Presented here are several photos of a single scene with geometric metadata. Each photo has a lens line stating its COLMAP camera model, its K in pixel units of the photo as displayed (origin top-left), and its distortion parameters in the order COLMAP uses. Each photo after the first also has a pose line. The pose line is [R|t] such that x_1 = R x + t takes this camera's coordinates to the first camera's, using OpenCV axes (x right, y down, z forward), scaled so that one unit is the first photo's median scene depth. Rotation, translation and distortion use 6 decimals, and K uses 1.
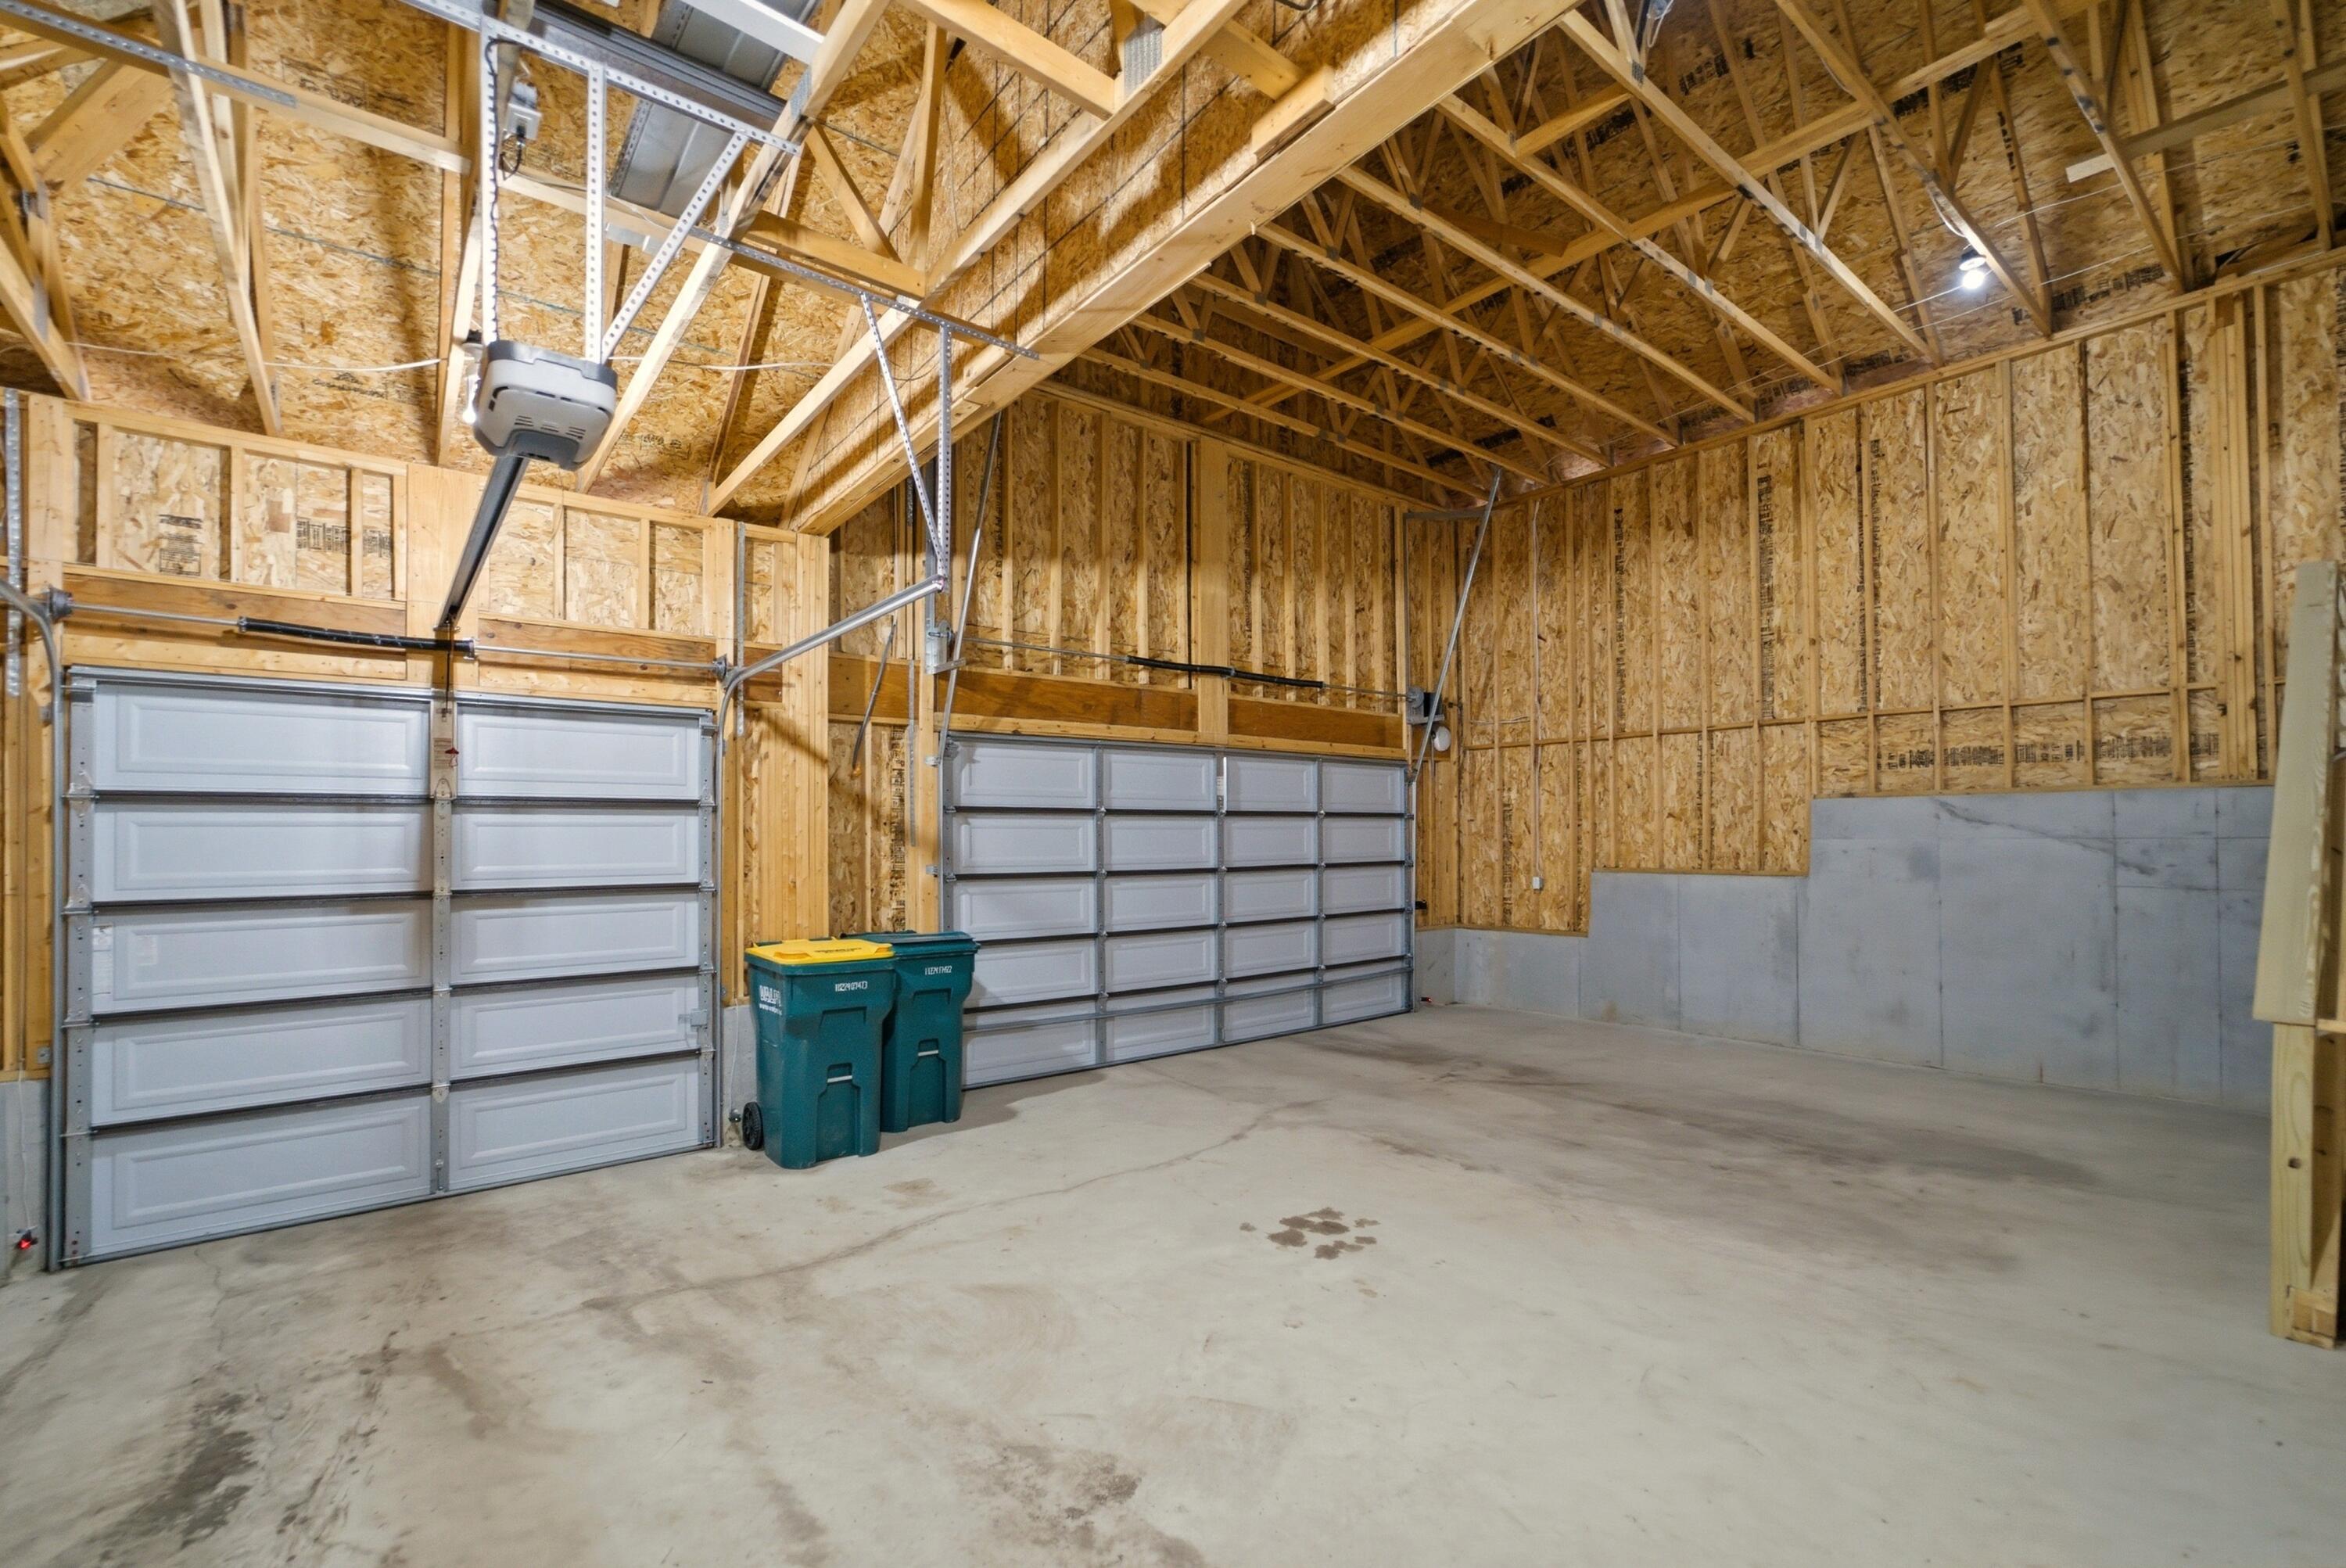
lens RADIAL K [[1030.8, 0, 1178.9], [0, 1030.8, 834.0], [0, 0, 1]] dist [-0.000537, -0.000016]
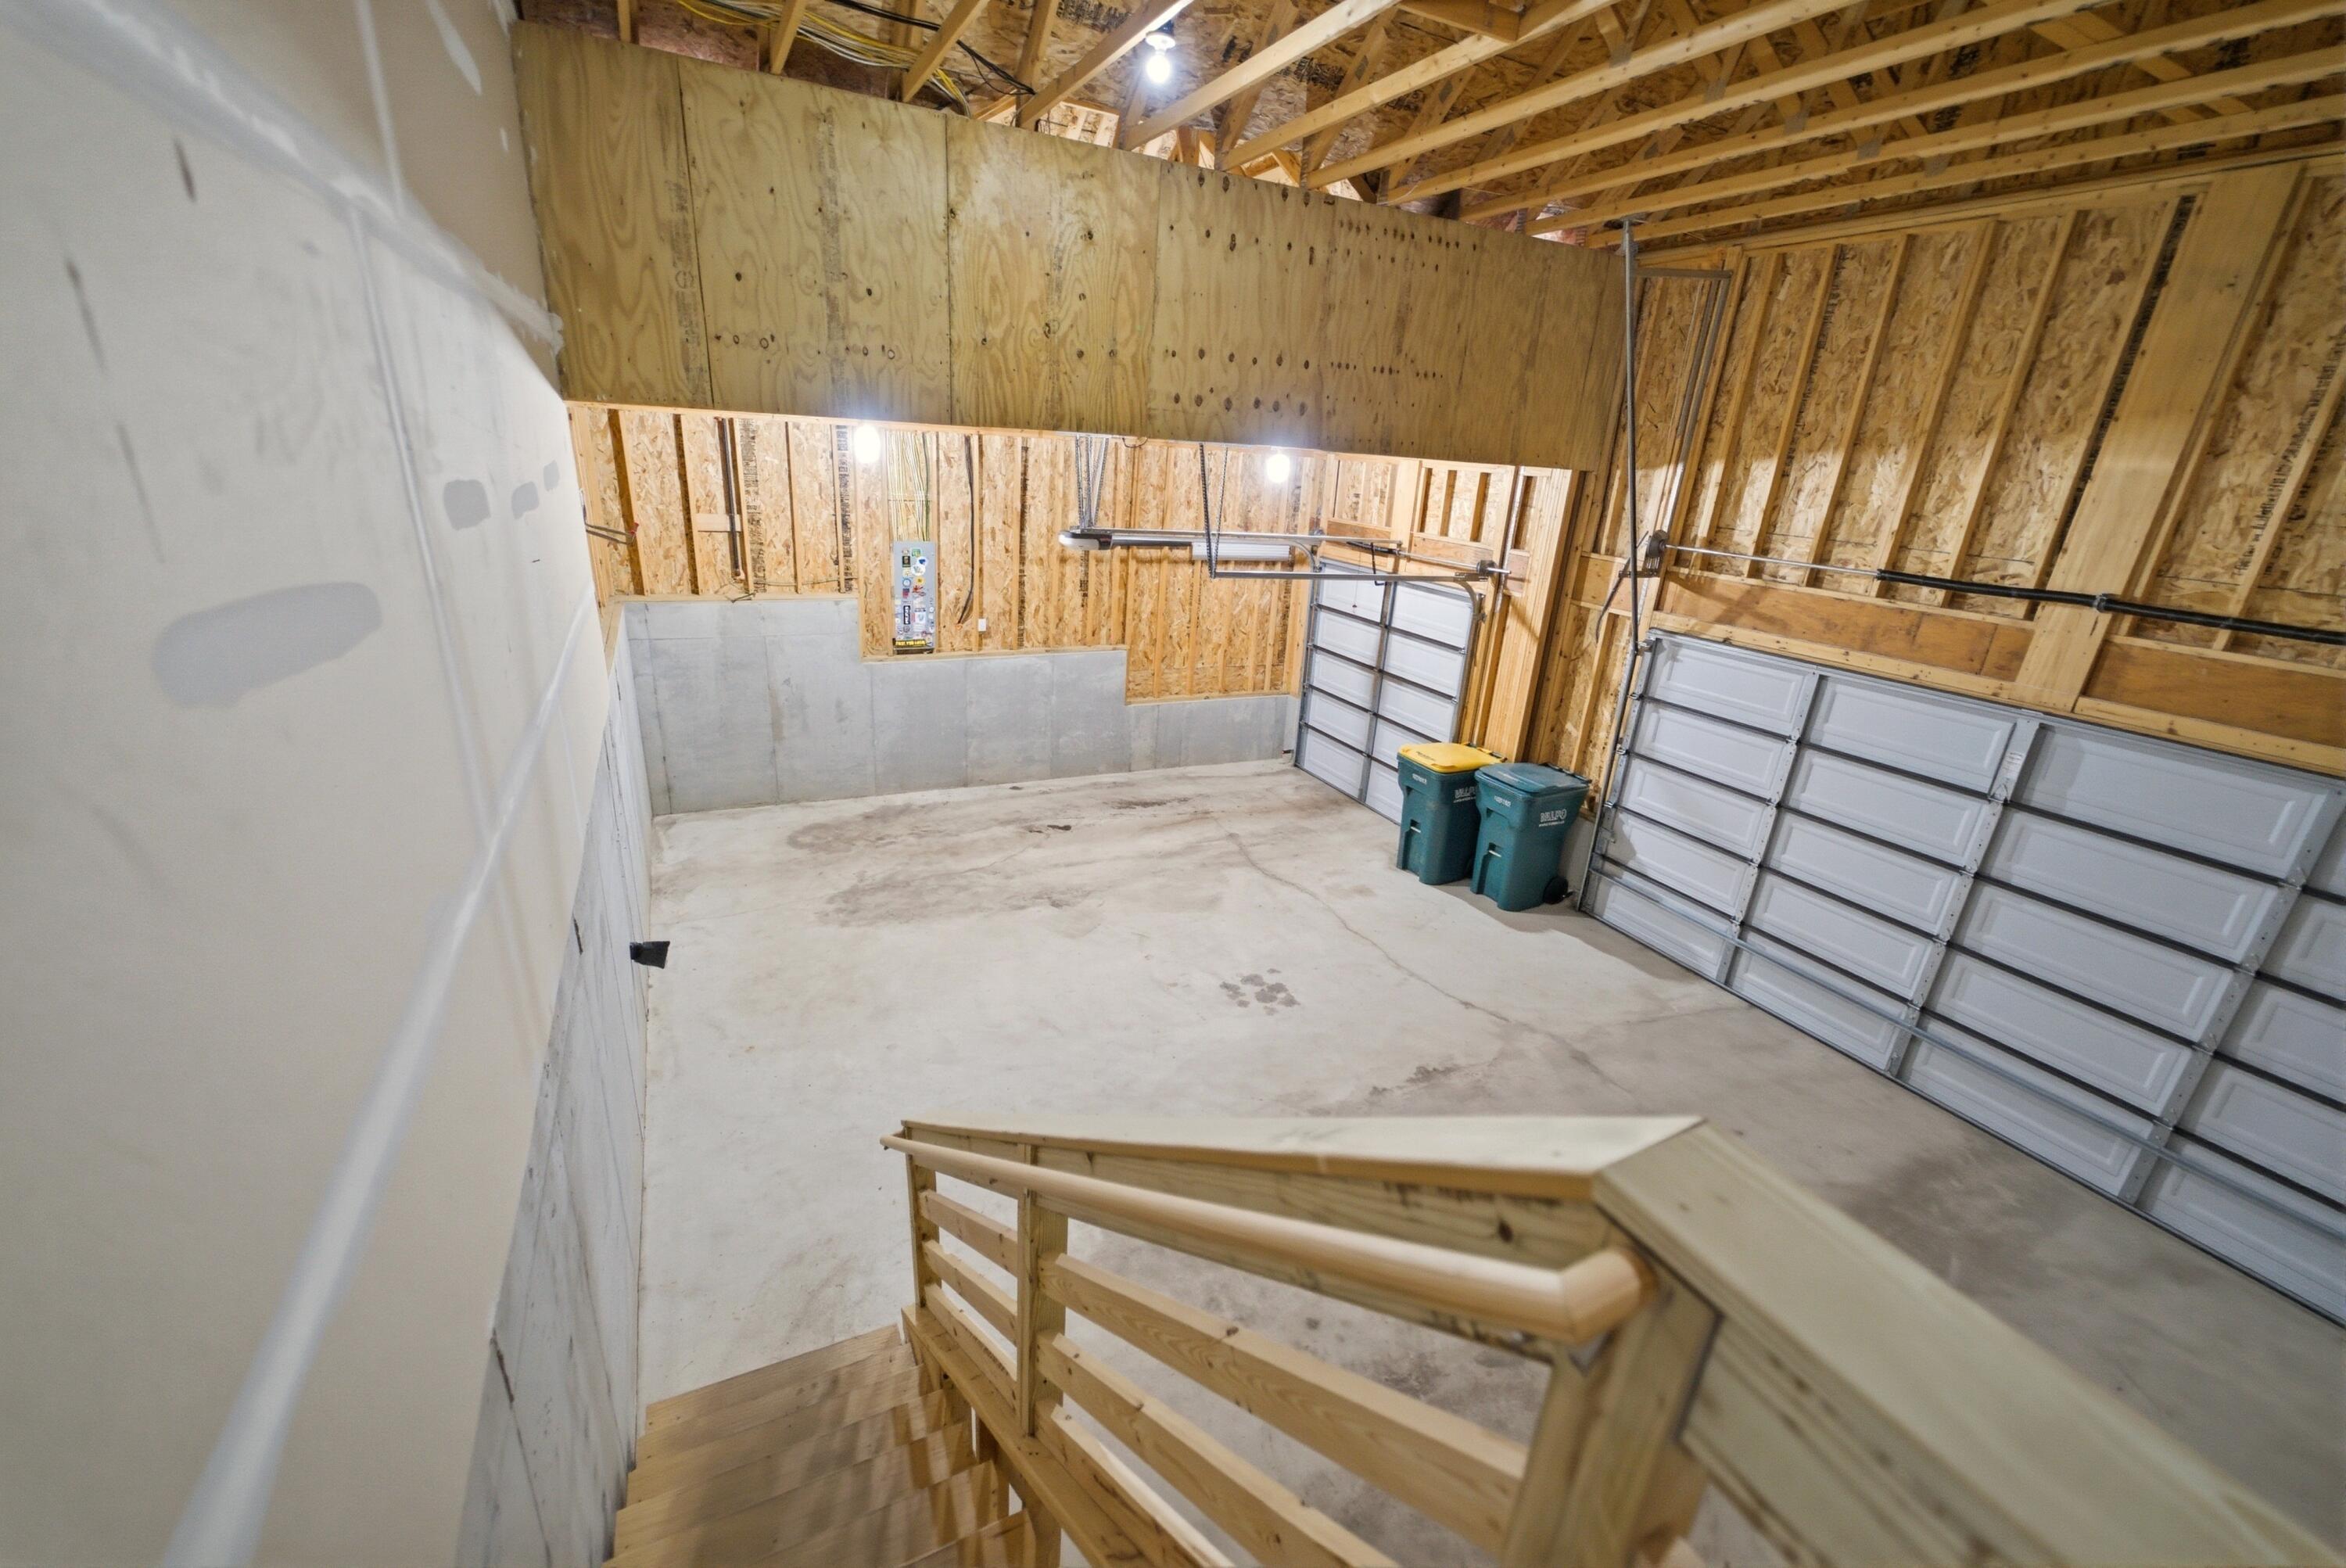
lens RADIAL K [[974.8, 0, 1181.2], [0, 974.8, 778.3], [0, 0, 1]] dist [0.000056, 0.000099]
pose [[-0.205579, 0.320470, -0.924682, 1.151426], [-0.057550, 0.939269, 0.338321, -0.345068], [0.976947, 0.122767, -0.174651, 0.863785]]
